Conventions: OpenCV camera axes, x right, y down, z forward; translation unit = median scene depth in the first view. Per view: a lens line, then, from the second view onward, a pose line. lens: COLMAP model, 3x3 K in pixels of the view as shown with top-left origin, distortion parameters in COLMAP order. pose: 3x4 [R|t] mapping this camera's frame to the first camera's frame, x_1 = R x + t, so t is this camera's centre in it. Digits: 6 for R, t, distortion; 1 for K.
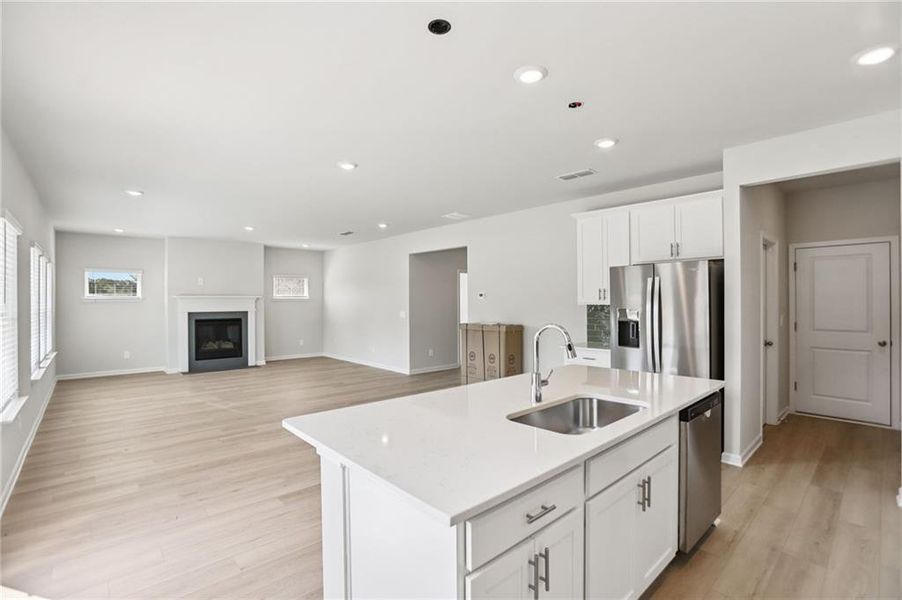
lens RADIAL K [[407.0, 0, 442.0], [0, 407.0, 300.7], [0, 0, 1]] dist [-0.075412, 0.030146]
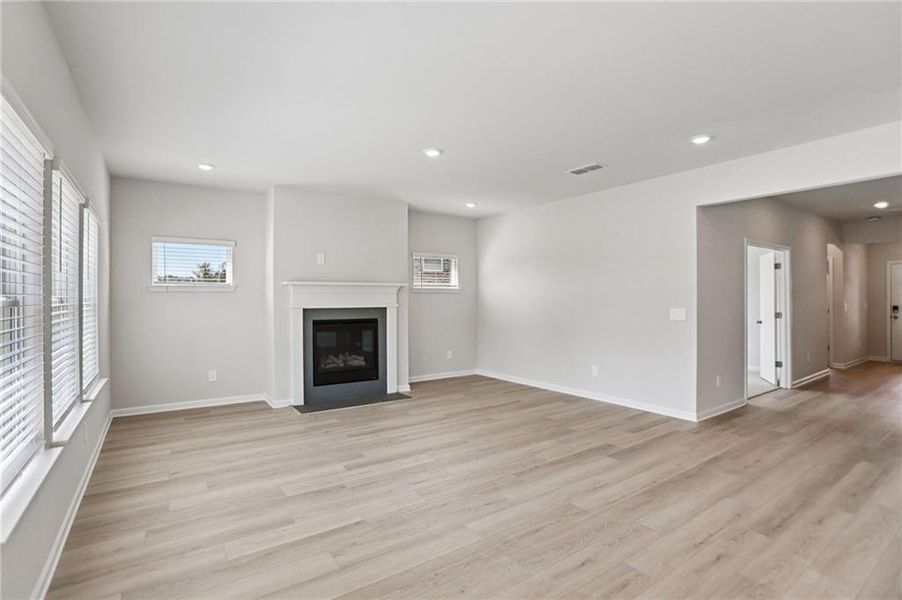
lens RADIAL K [[424.2, 0, 438.8], [0, 424.2, 300.8], [0, 0, 1]] dist [-0.079283, 0.033470]
pose [[0.990869, 0.002696, -0.134800, -0.340299], [-0.001685, 0.999970, 0.007618, 0.011339], [0.134816, -0.007322, 0.990844, 0.376575]]
